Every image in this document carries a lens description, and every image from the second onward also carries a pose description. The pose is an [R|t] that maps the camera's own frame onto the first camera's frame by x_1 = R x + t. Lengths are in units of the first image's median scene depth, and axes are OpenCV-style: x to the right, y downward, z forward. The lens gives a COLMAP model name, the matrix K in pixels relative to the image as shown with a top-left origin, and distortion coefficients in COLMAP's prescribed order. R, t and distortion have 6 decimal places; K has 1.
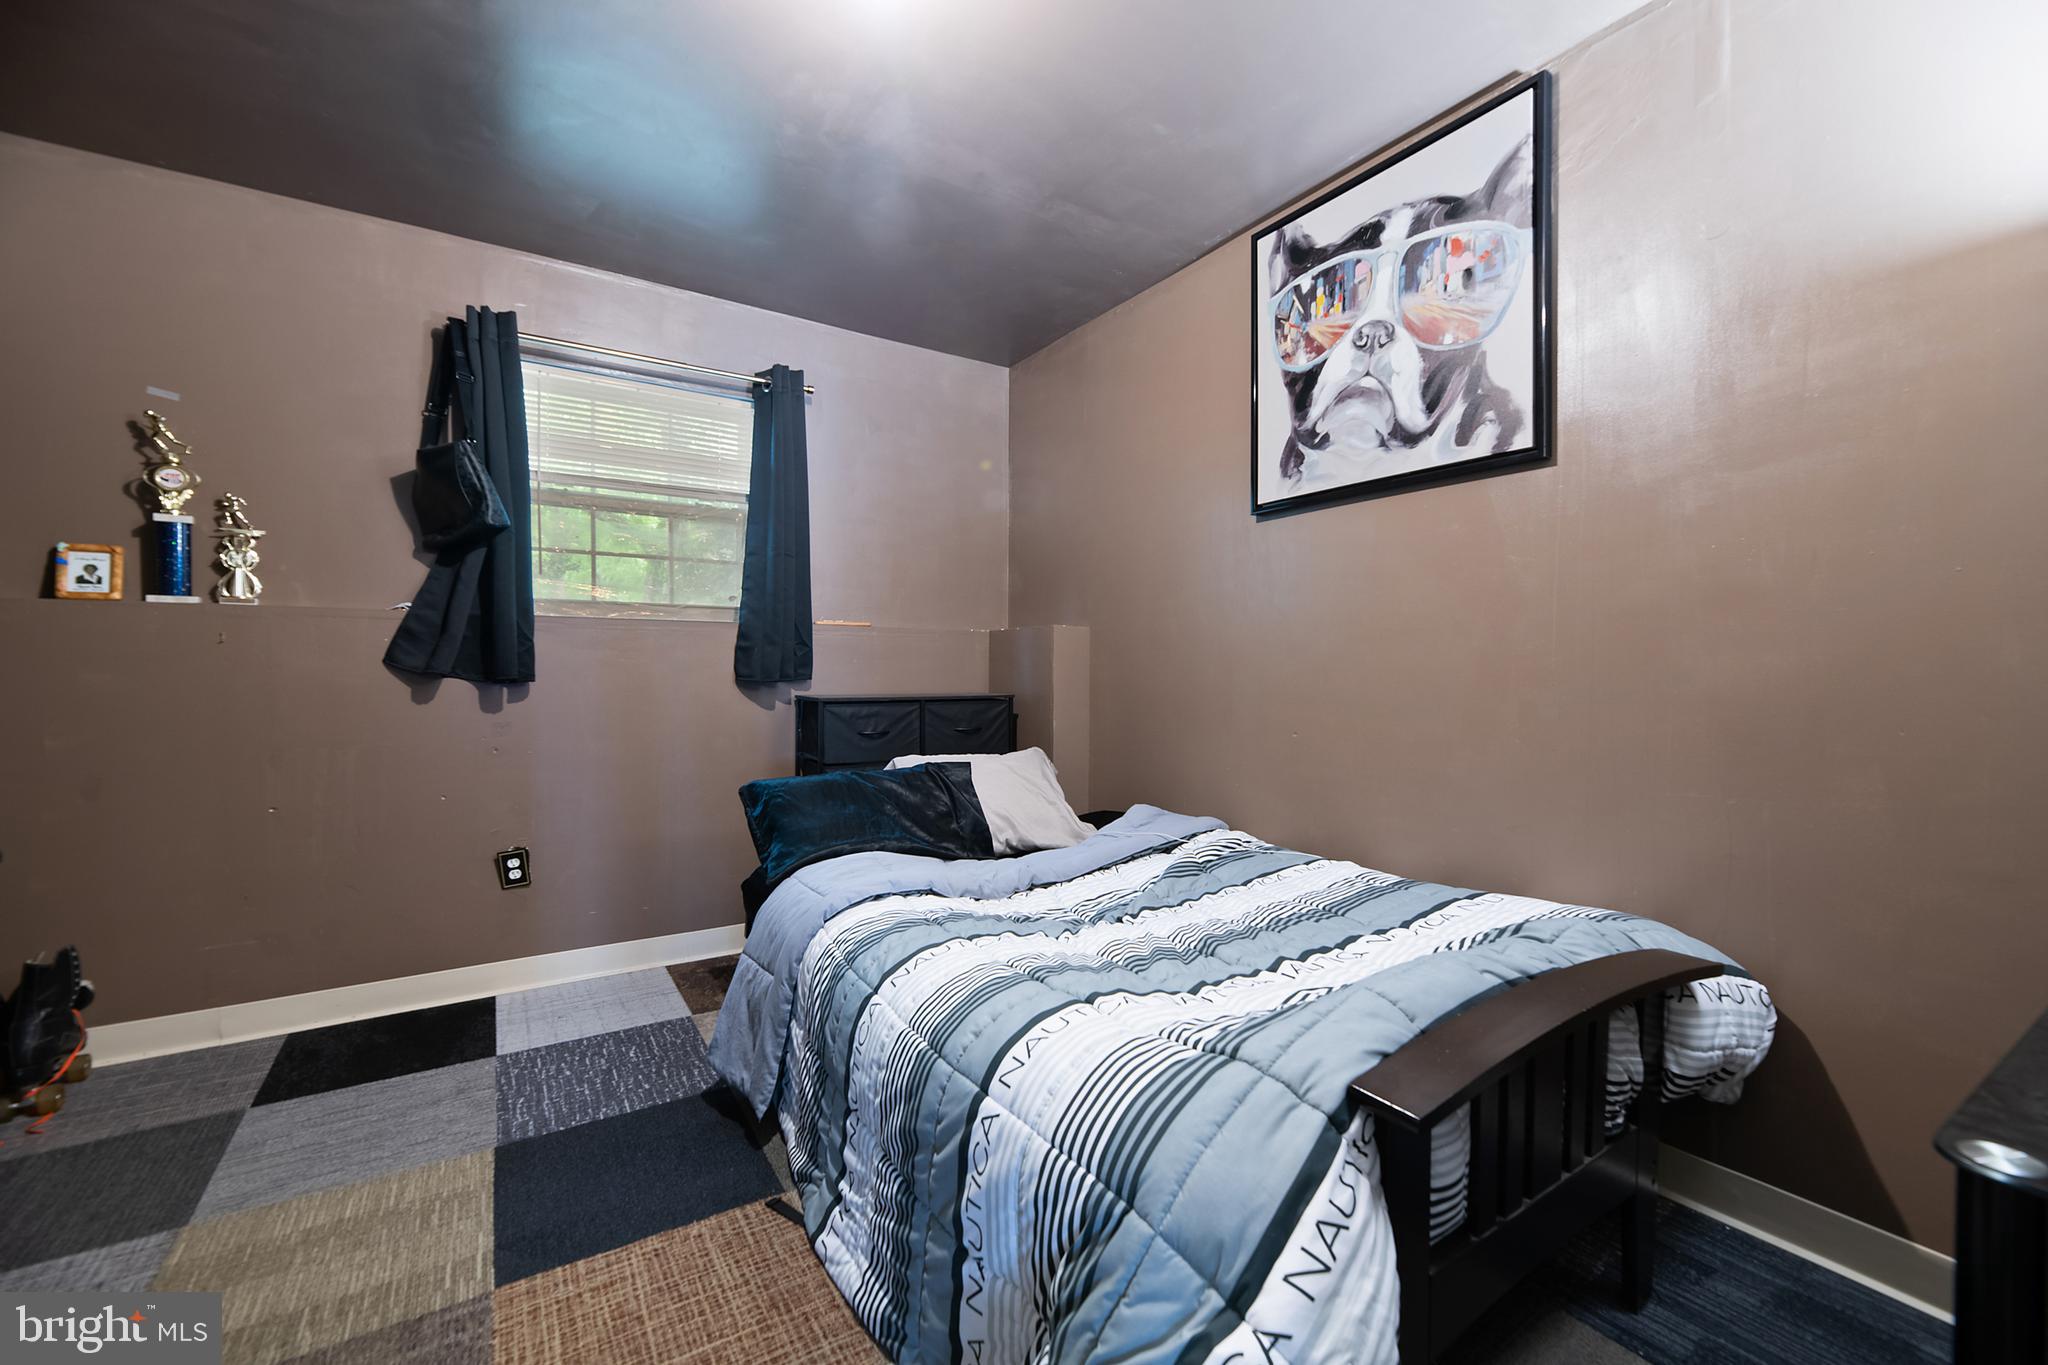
lens RADIAL K [[818.0, 0, 1037.0], [0, 818.0, 670.7], [0, 0, 1]] dist [-0.001687, -0.000697]
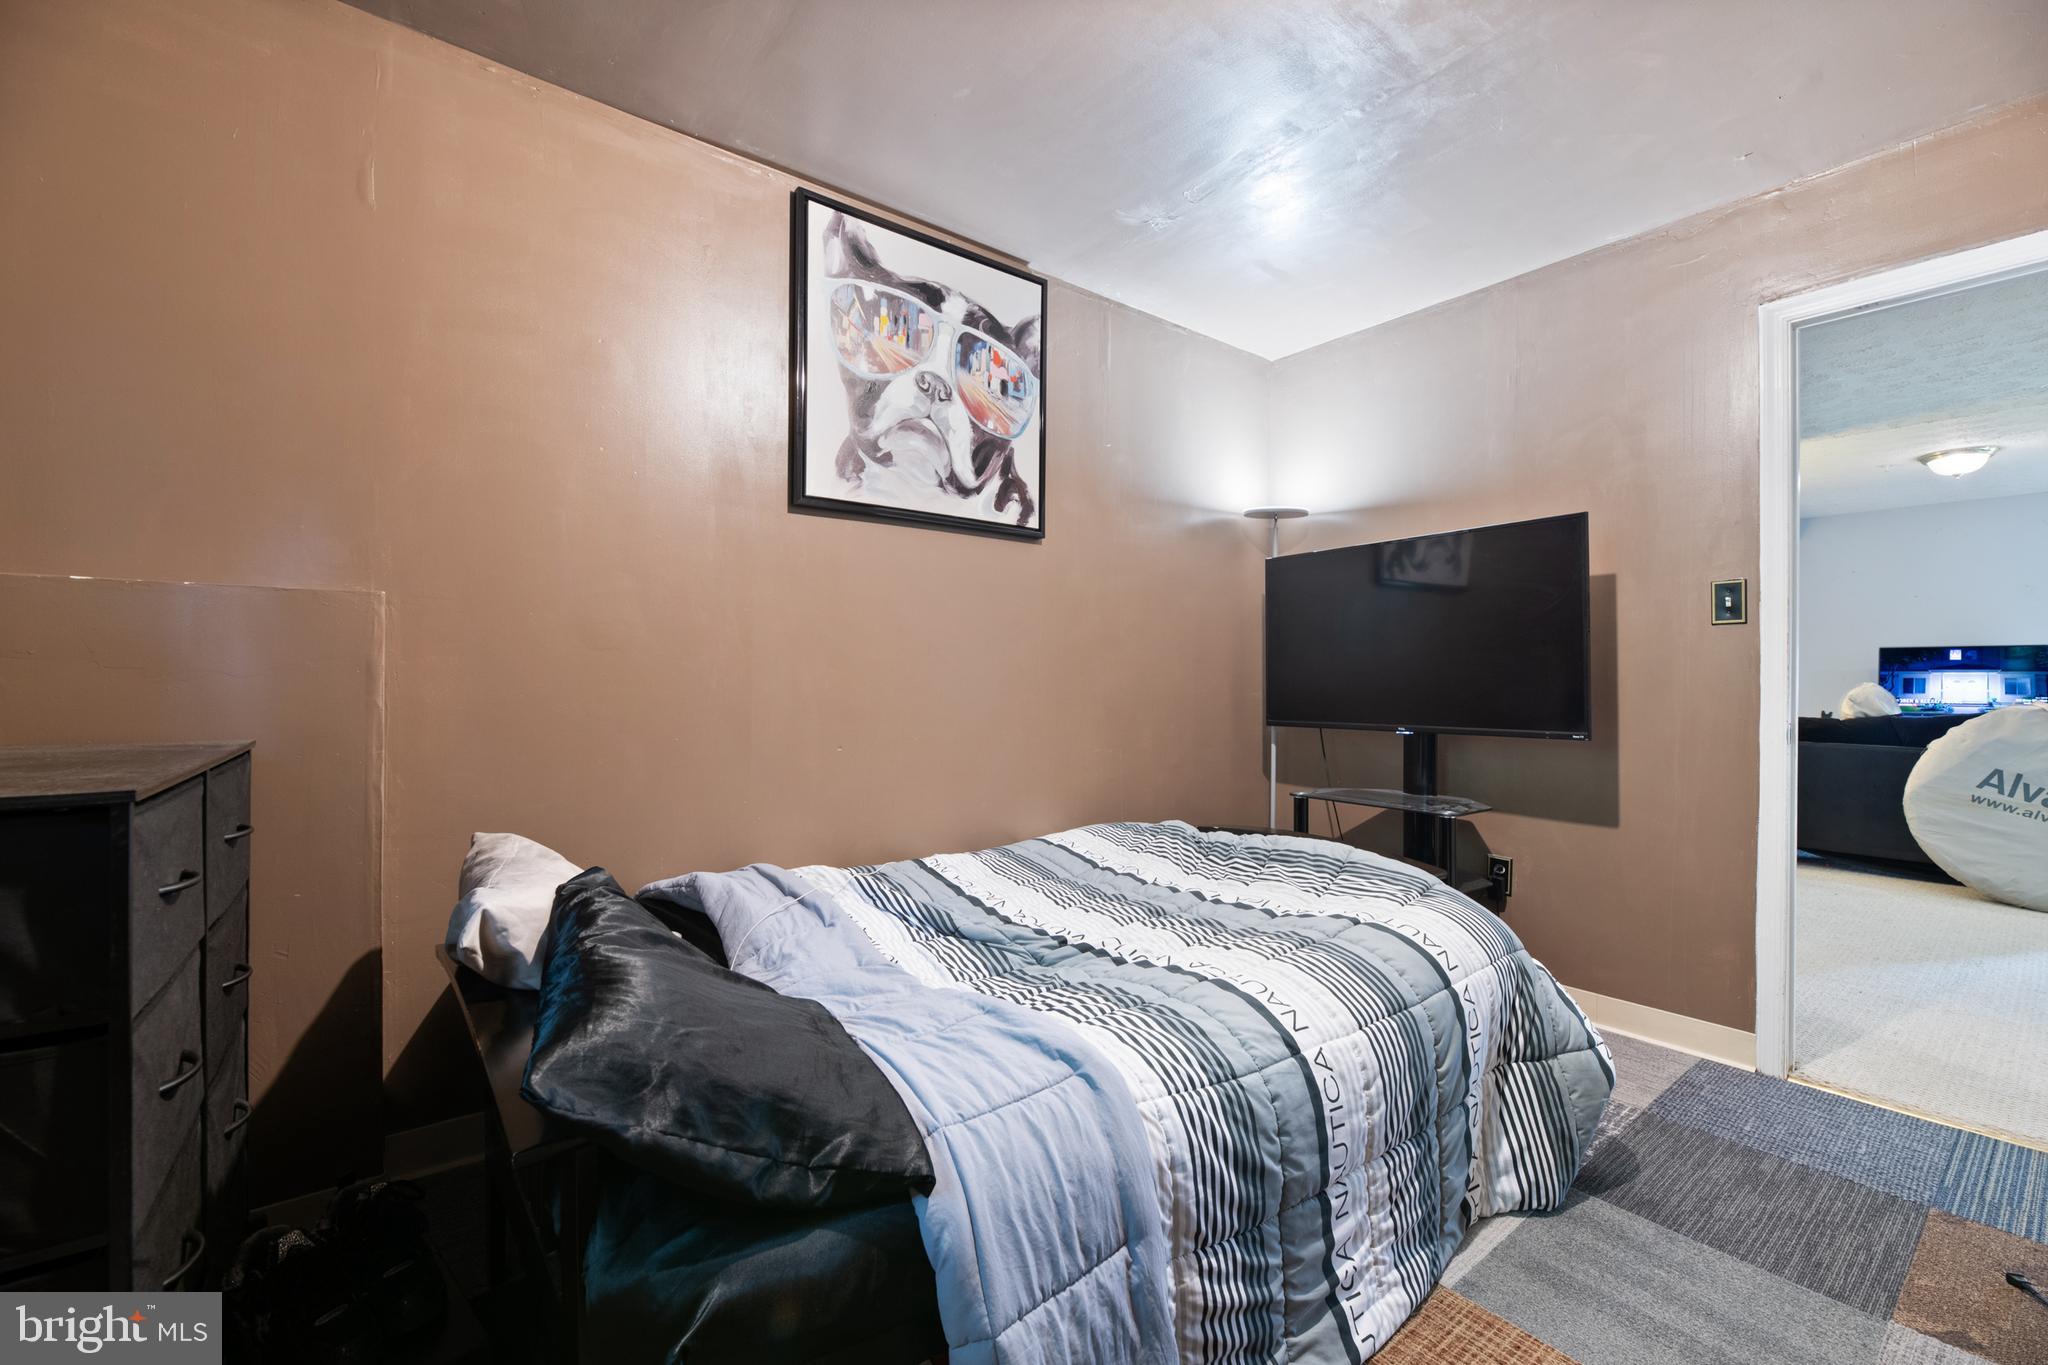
lens RADIAL K [[818.0, 0, 1037.0], [0, 818.0, 670.7], [0, 0, 1]] dist [-0.001687, -0.000697]
pose [[-0.073872, 0.000458, 0.997268, -0.722690], [-0.000294, 1.000000, -0.000481, -0.013661], [-0.997268, -0.000329, -0.073872, 0.926864]]
